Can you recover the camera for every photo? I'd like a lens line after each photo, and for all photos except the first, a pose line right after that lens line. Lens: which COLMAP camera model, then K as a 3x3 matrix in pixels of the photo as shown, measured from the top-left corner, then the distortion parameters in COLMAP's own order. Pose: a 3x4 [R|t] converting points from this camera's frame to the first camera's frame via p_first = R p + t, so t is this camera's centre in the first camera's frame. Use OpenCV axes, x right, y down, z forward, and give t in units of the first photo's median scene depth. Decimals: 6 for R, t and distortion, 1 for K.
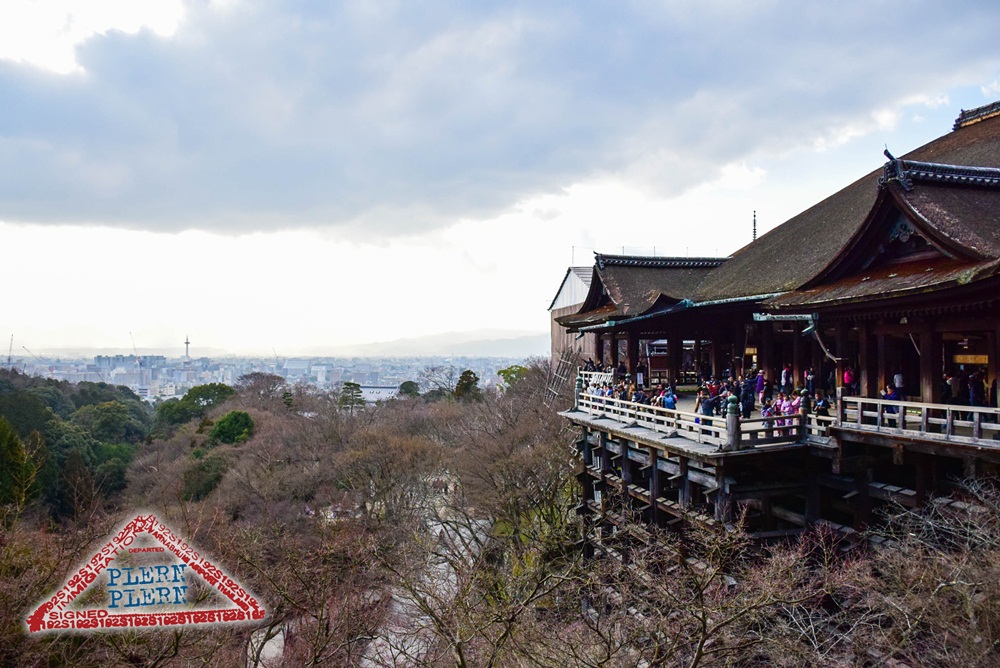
lens RADIAL K [[814.9, 0, 500.0], [0, 814.9, 334.0], [0, 0, 1]] dist [-0.154676, 0.110723]
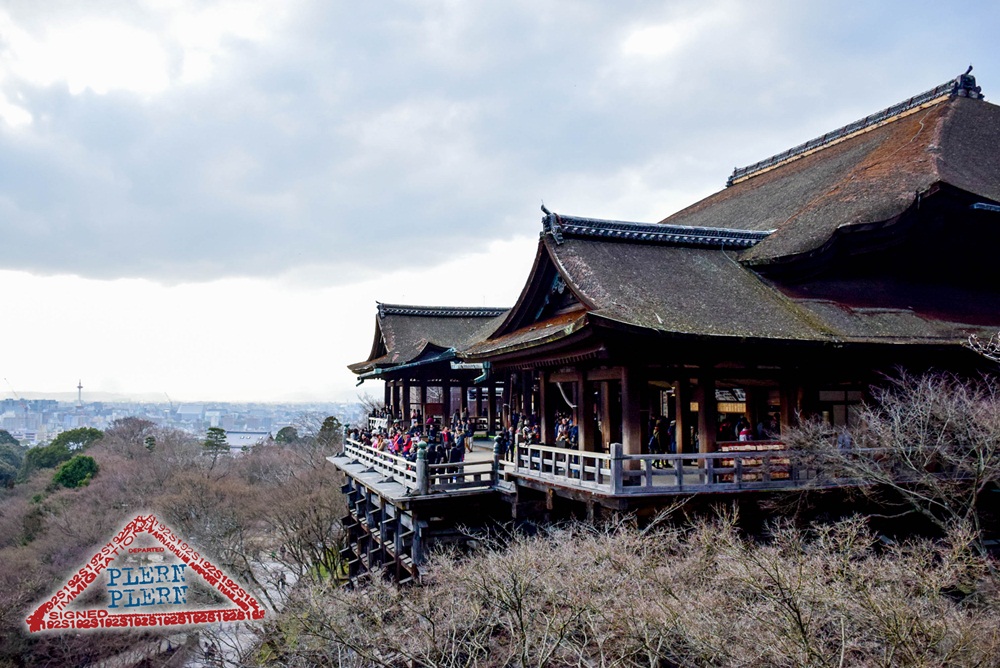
lens RADIAL K [[807.0, 0, 497.9], [0, 807.0, 344.8], [0, 0, 1]] dist [-0.156295, 0.117076]
pose [[0.996775, 0.008111, 0.079842, 0.253942], [-0.004540, 0.998985, -0.044806, -0.001143], [-0.080124, 0.044299, 0.995800, -0.034663]]
